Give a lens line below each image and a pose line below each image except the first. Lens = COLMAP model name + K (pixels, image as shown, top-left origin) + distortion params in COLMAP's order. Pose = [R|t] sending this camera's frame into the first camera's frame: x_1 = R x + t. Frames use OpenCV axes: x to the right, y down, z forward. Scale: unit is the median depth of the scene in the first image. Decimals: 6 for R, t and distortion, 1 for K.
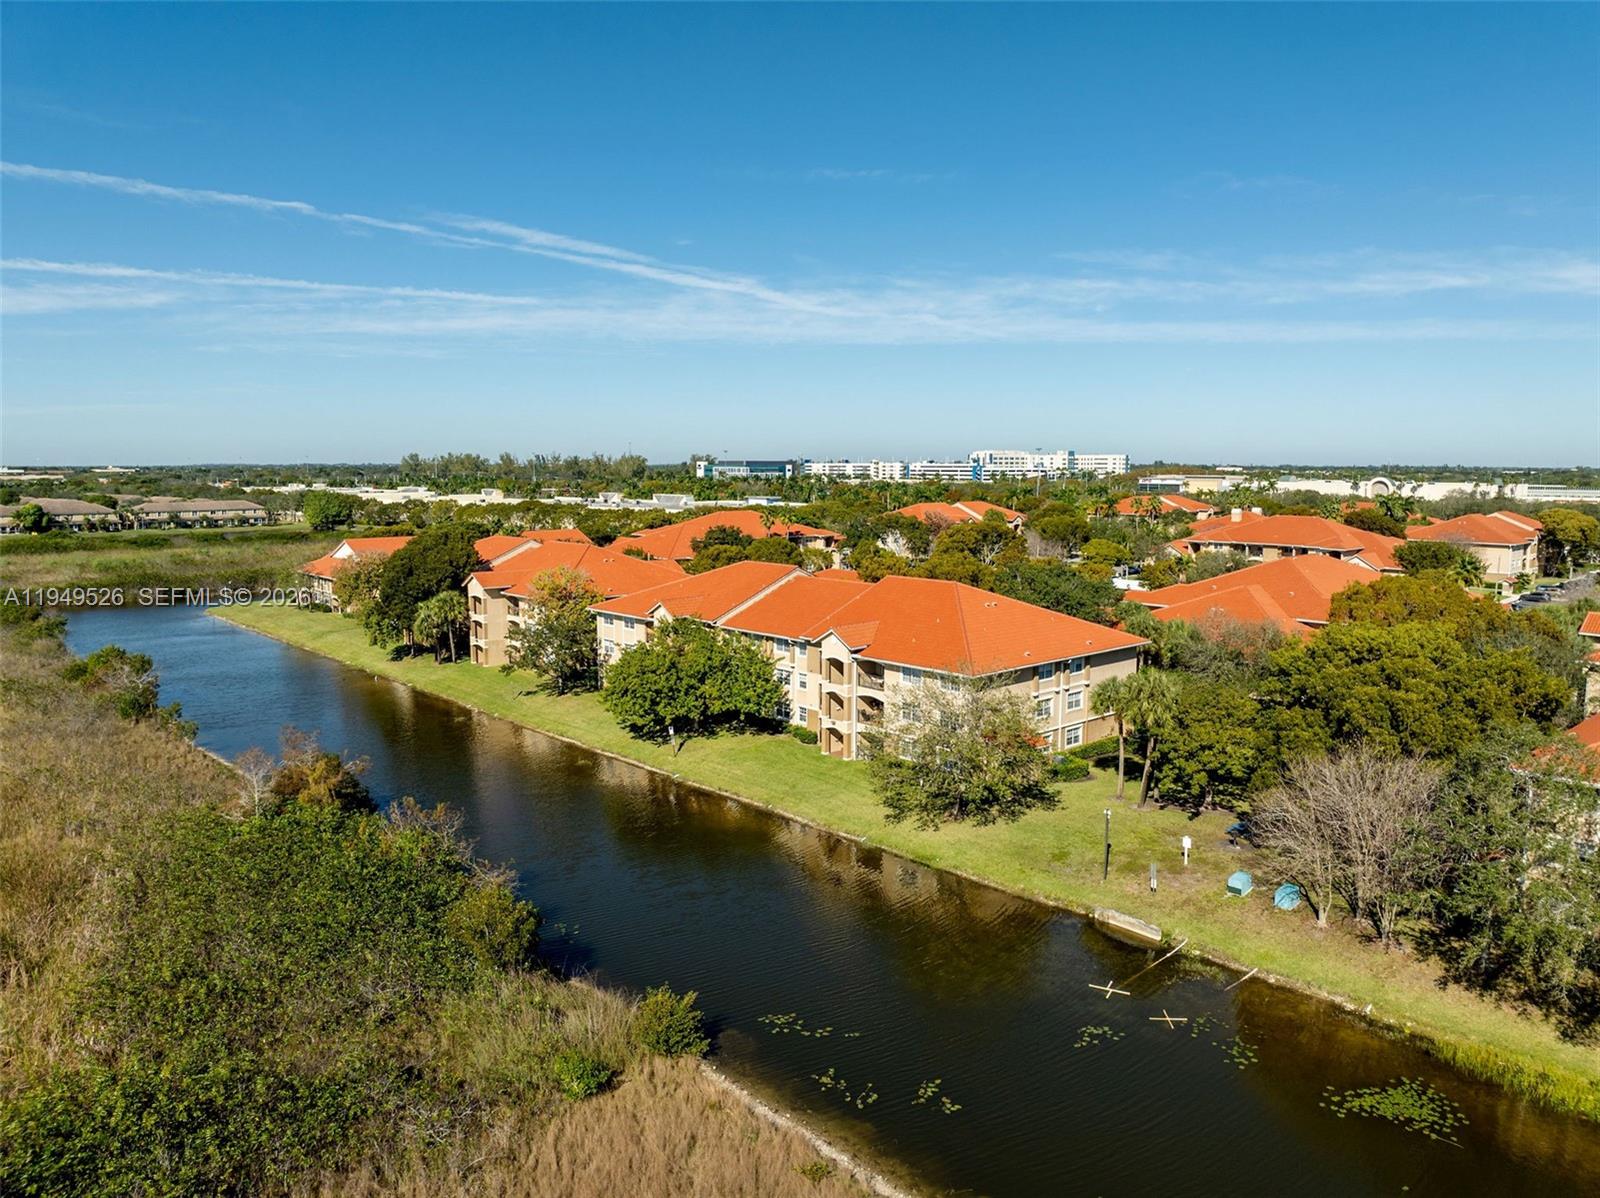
lens RADIAL K [[1118.3, 0, 824.7], [0, 1118.3, 602.7], [0, 0, 1]] dist [-0.039193, 0.003735]
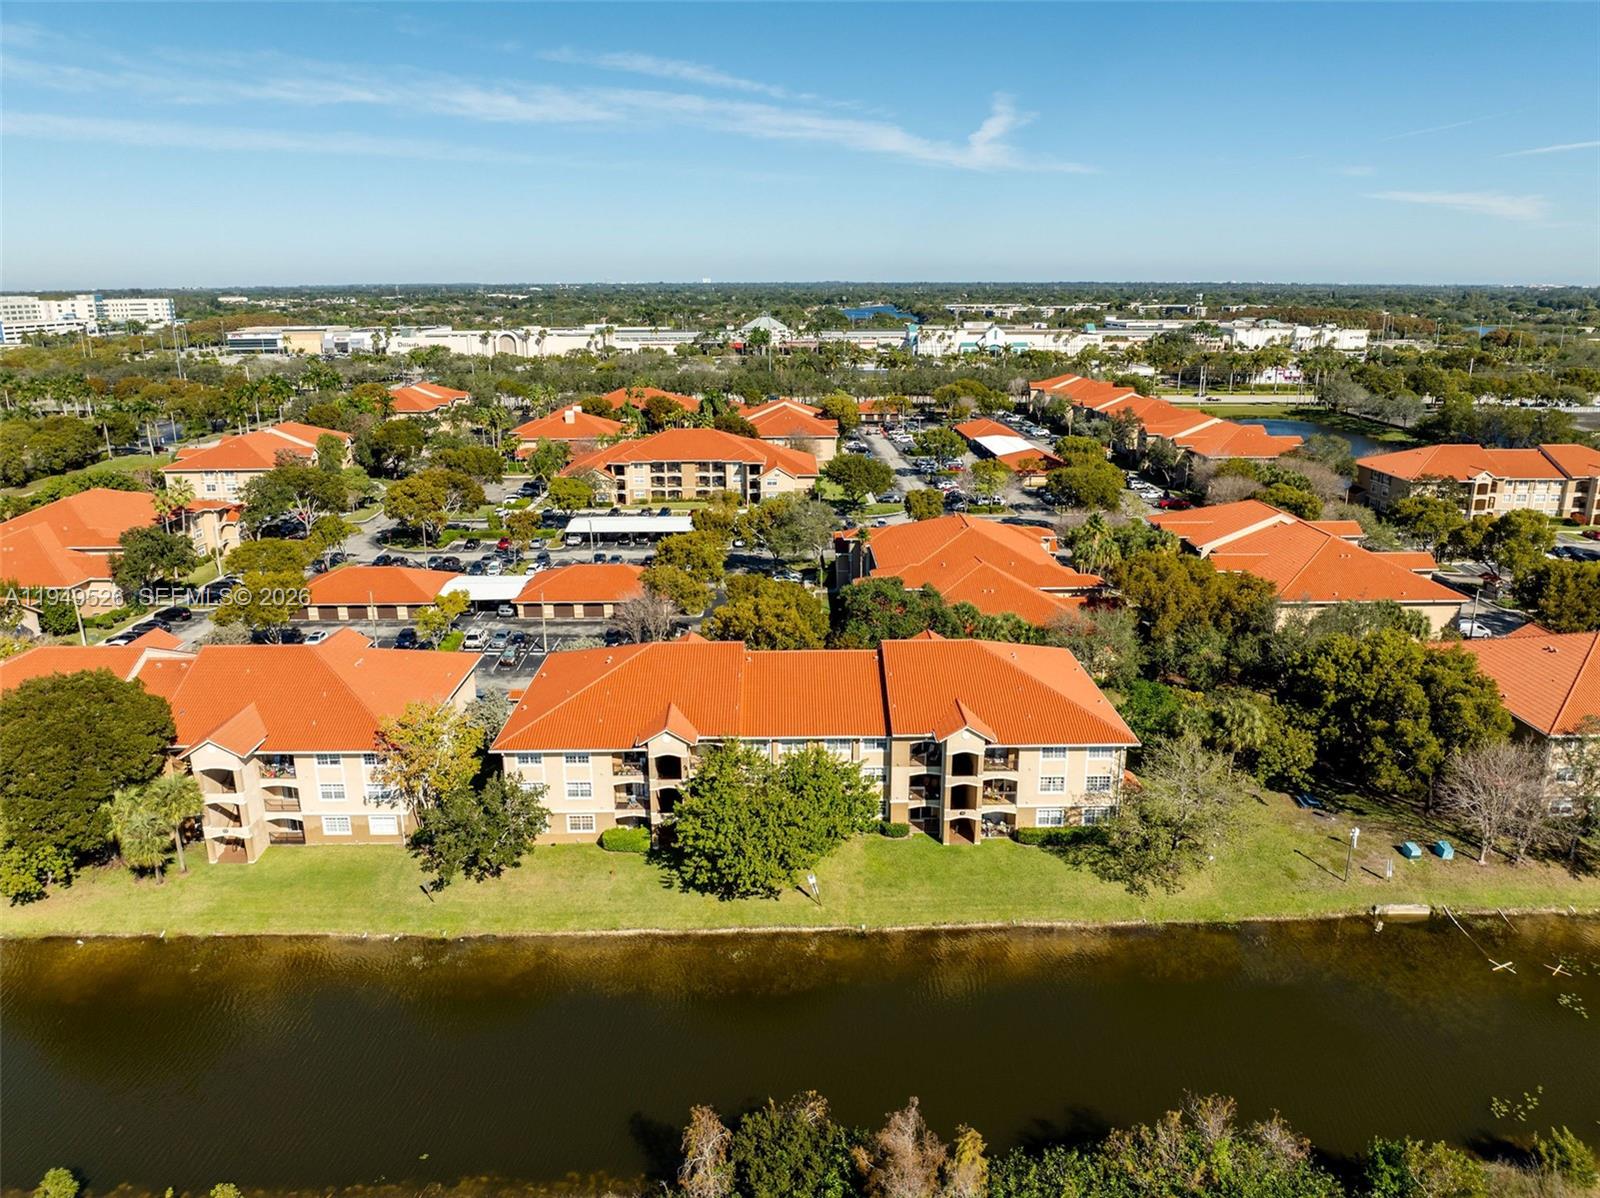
lens RADIAL K [[1141.8, 0, 800.0], [0, 1141.8, 599.0], [0, 0, 1]] dist [-0.037630, -0.005608]
pose [[0.663195, -0.200468, 0.721099, -0.812966], [0.092448, 0.978025, 0.186870, -0.293153], [-0.742715, -0.057267, 0.667155, 0.464820]]
